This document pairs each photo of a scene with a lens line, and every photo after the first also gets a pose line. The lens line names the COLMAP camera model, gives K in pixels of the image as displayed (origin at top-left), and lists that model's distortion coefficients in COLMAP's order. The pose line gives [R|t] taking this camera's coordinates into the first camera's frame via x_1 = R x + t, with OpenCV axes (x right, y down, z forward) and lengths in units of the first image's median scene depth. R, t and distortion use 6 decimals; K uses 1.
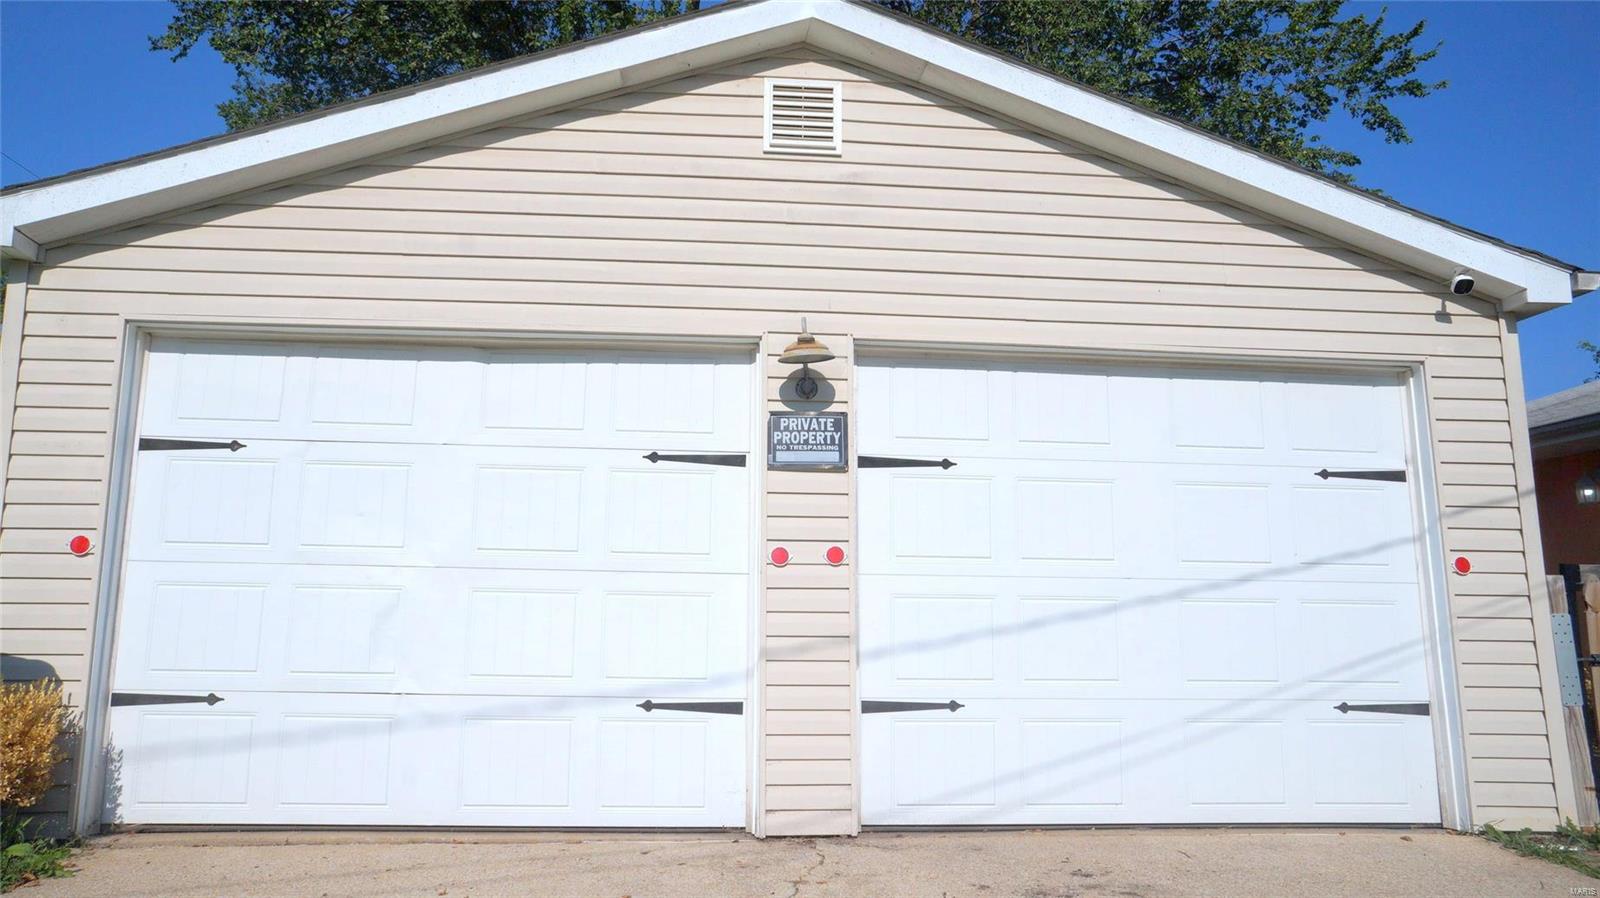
lens RADIAL K [[1080.3, 0, 755.8], [0, 1080.3, 455.3], [0, 0, 1]] dist [-0.042354, 0.070169]
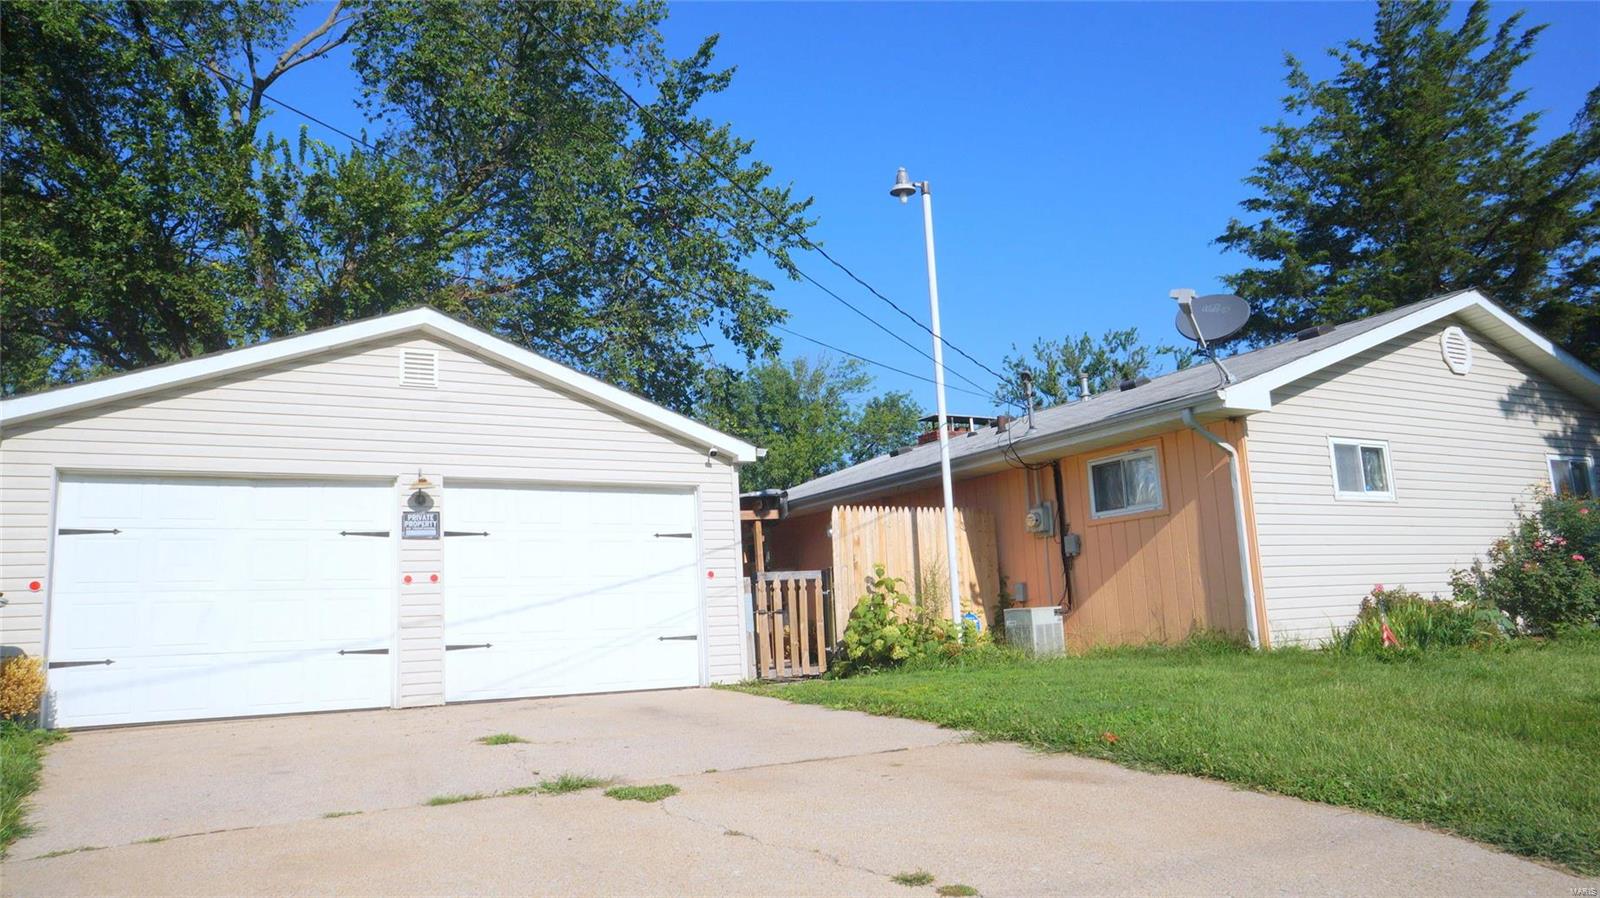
lens RADIAL K [[1080.3, 0, 755.8], [0, 1080.3, 455.3], [0, 0, 1]] dist [-0.042354, 0.070169]
pose [[0.906398, 0.016123, 0.422117, -0.247554], [-0.010116, 0.999813, -0.016468, -0.120679], [-0.422303, 0.010656, 0.906392, -1.187318]]
